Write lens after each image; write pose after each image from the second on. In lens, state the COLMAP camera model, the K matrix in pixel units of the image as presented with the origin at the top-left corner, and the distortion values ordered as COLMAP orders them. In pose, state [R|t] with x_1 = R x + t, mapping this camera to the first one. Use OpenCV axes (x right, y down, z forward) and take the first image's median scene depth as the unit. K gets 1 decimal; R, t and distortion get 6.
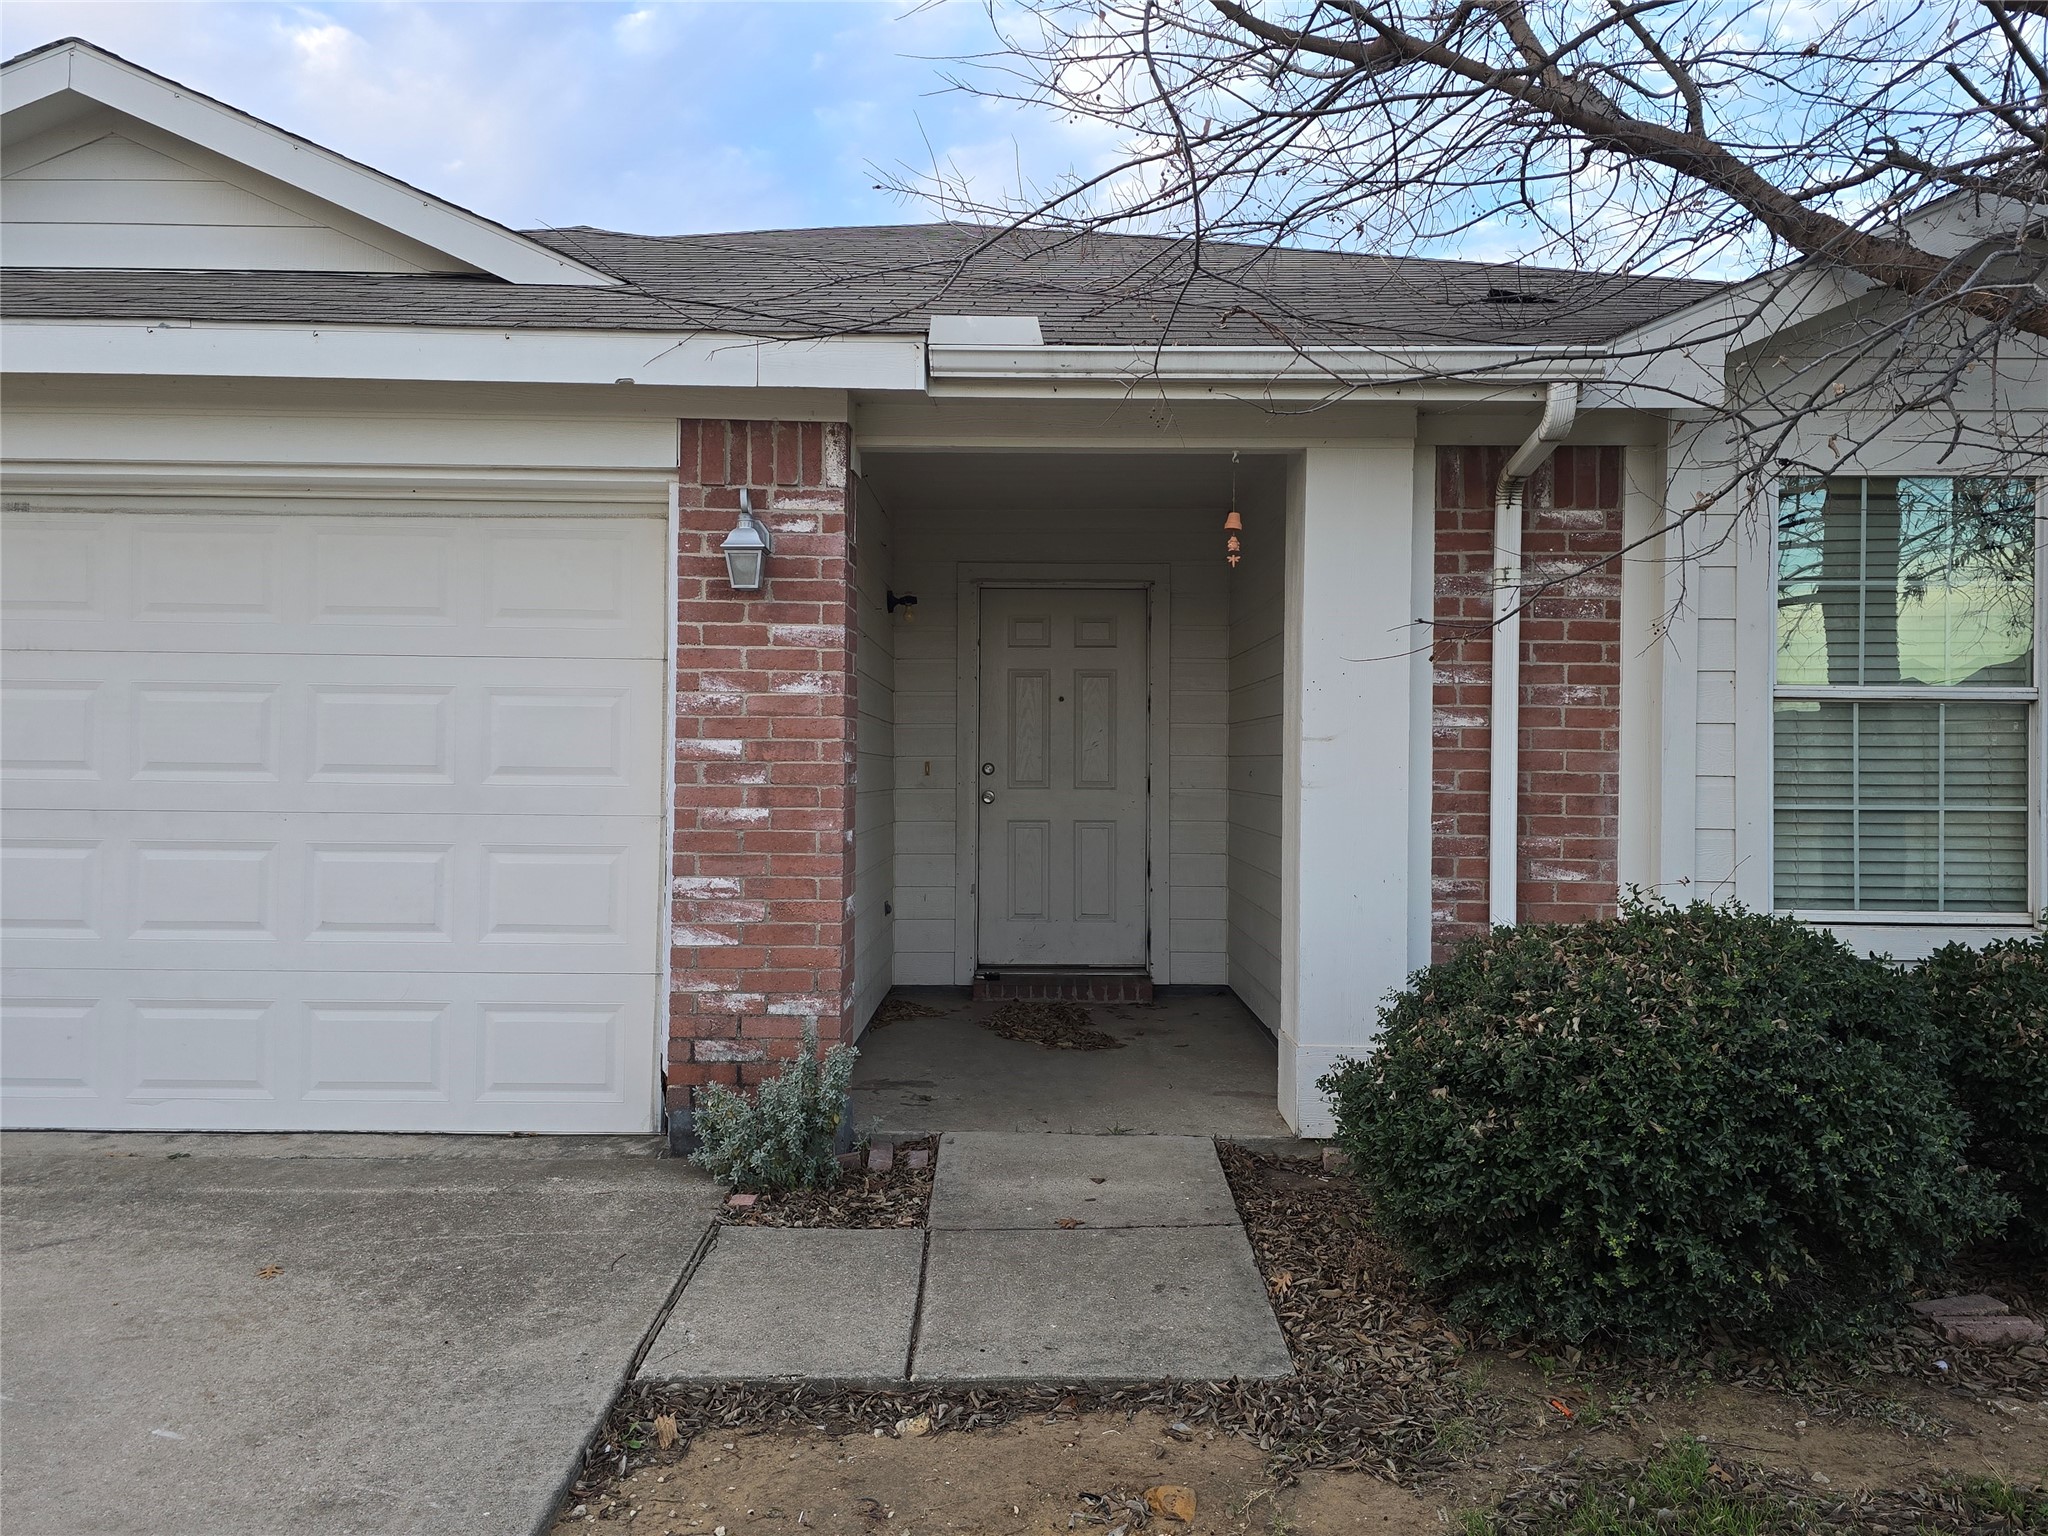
lens RADIAL K [[1576.9, 0, 1021.5], [0, 1576.9, 758.1], [0, 0, 1]] dist [0.082999, -0.093509]
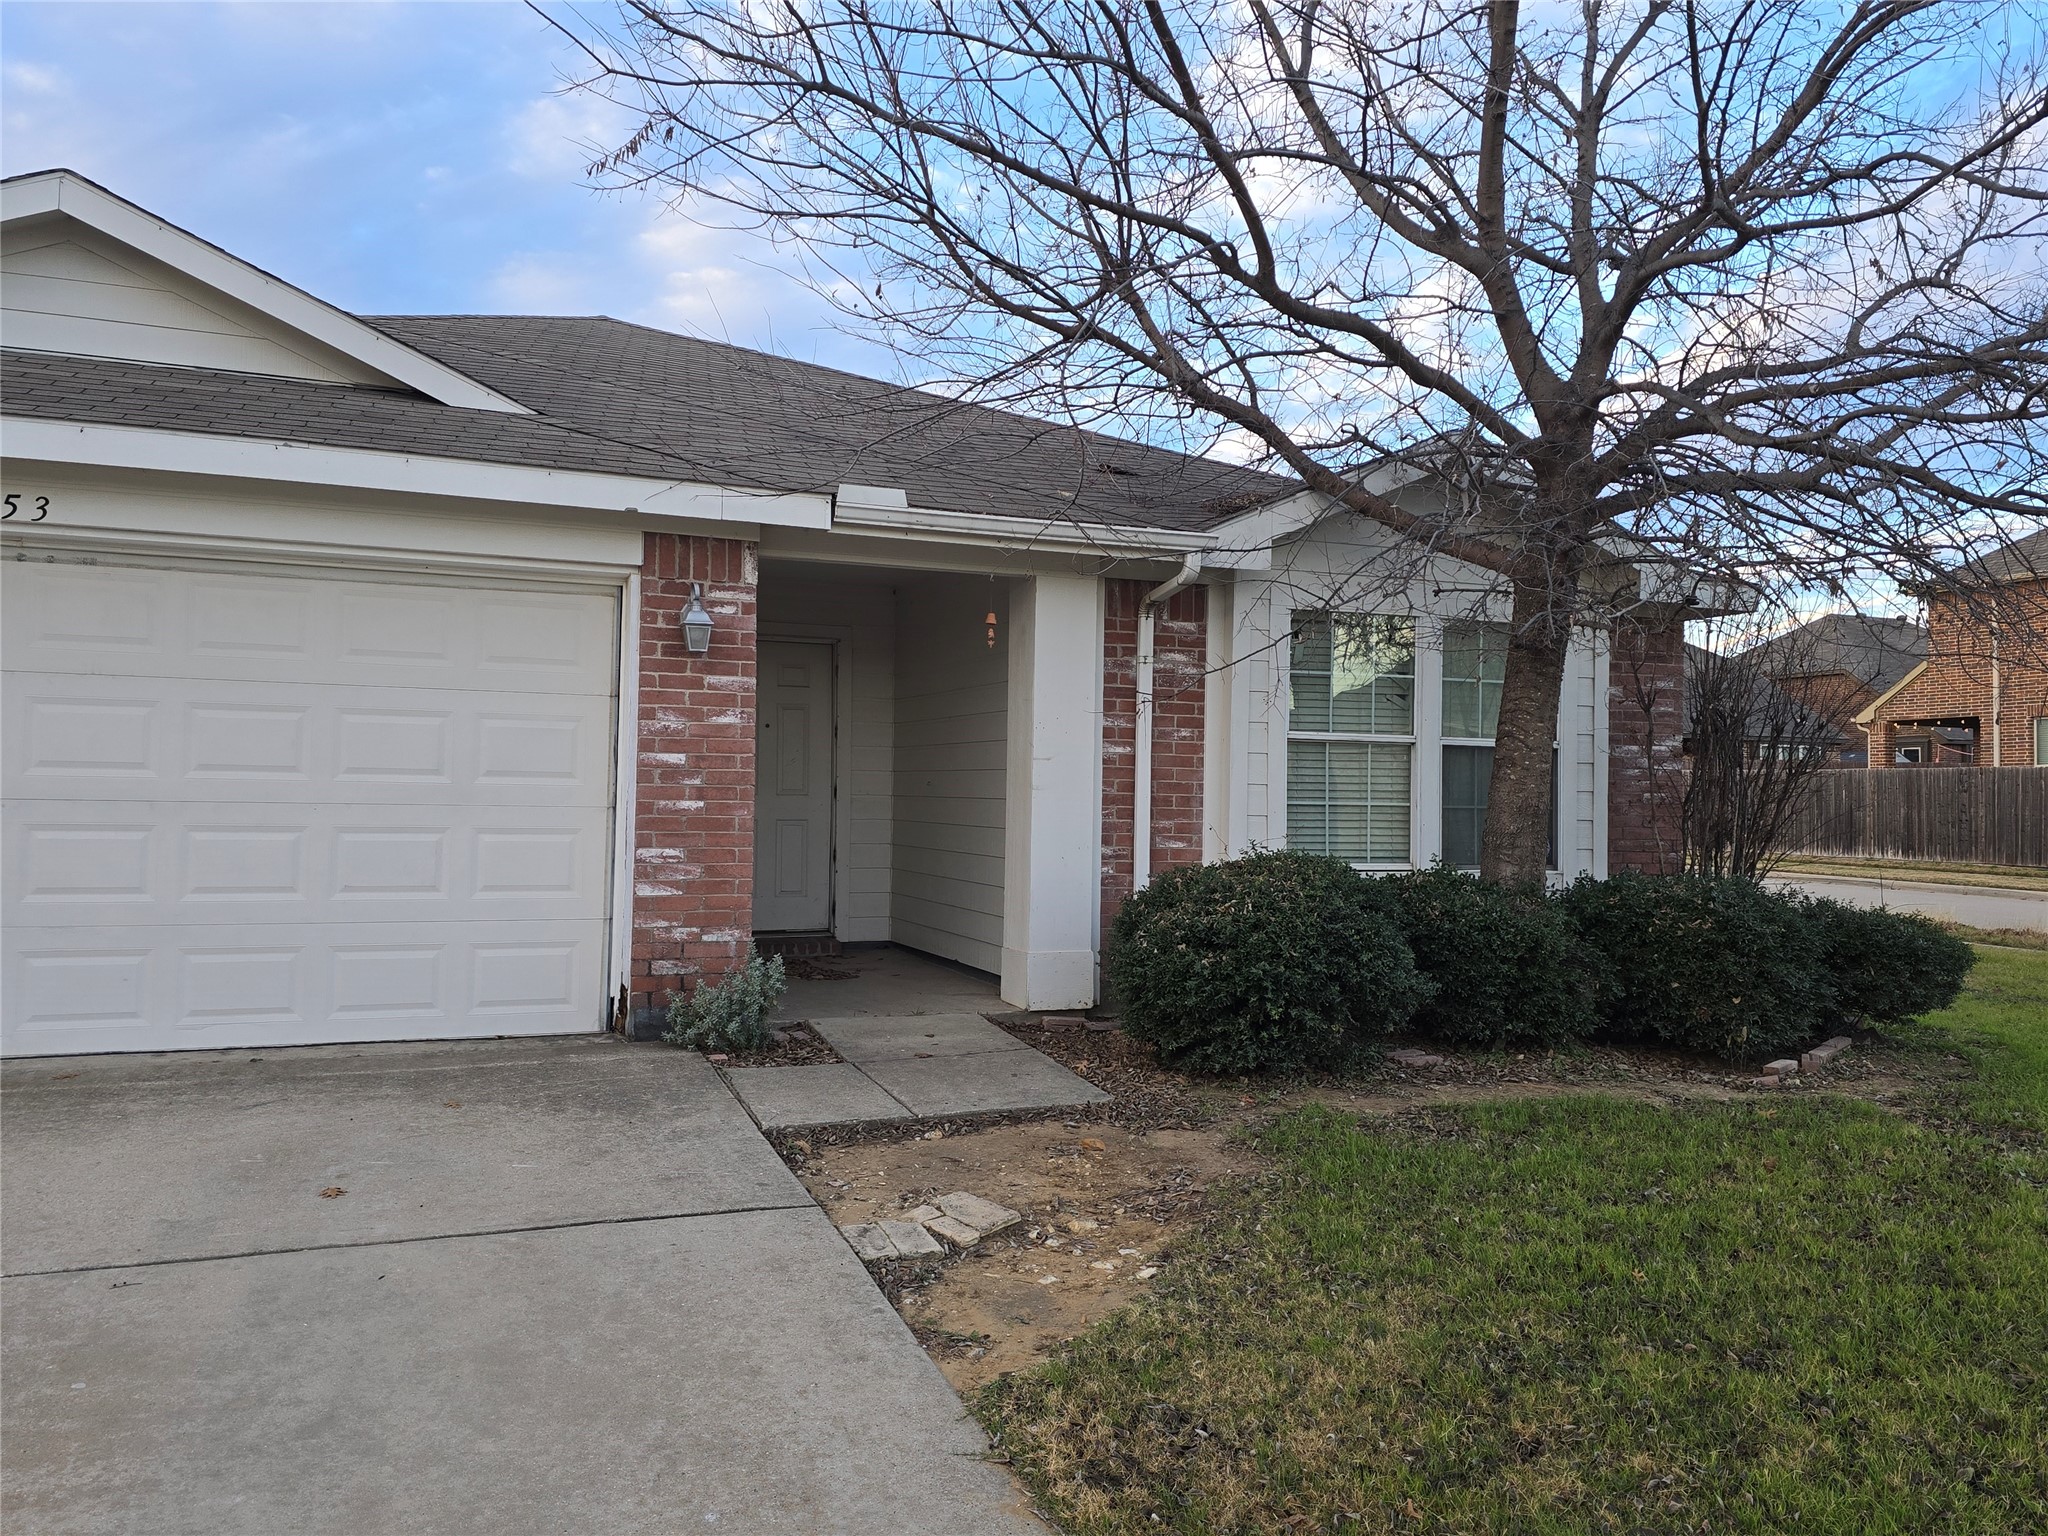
lens RADIAL K [[1550.2, 0, 1024.0], [0, 1550.2, 768.0], [0, 0, 1]] dist [0.111666, -0.149133]
pose [[0.927948, 0.011819, 0.372522, -0.421488], [-0.008623, 0.999910, -0.010244, 0.013461], [-0.372609, 0.006293, 0.927967, -0.449814]]
